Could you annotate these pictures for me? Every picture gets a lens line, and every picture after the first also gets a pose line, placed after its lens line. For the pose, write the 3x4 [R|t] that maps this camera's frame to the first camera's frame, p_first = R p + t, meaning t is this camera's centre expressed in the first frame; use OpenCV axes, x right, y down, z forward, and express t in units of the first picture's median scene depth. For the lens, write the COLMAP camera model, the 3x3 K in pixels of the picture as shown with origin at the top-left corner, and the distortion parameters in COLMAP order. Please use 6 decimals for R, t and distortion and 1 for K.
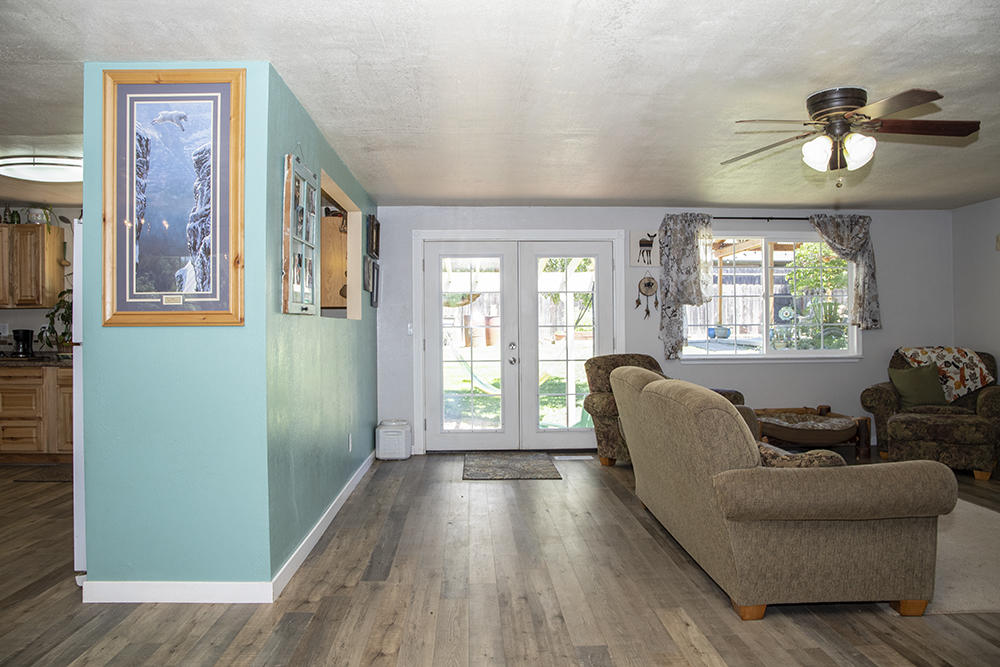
lens RADIAL K [[688.0, 0, 507.4], [0, 688.0, 332.8], [0, 0, 1]] dist [-0.108737, 0.078021]
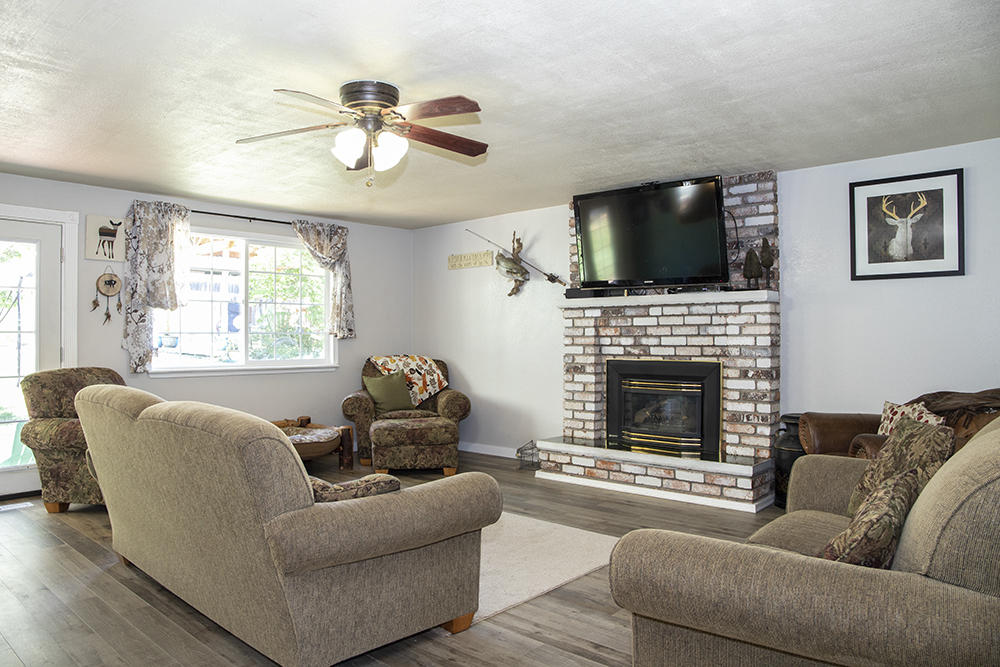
lens RADIAL K [[688.0, 0, 495.4], [0, 688.0, 335.6], [0, 0, 1]] dist [-0.108737, 0.078021]
pose [[0.716518, 0.008643, 0.697515, -0.024585], [-0.002189, 0.999946, -0.010142, 0.000330], [-0.697565, 0.005741, 0.716499, 0.117568]]
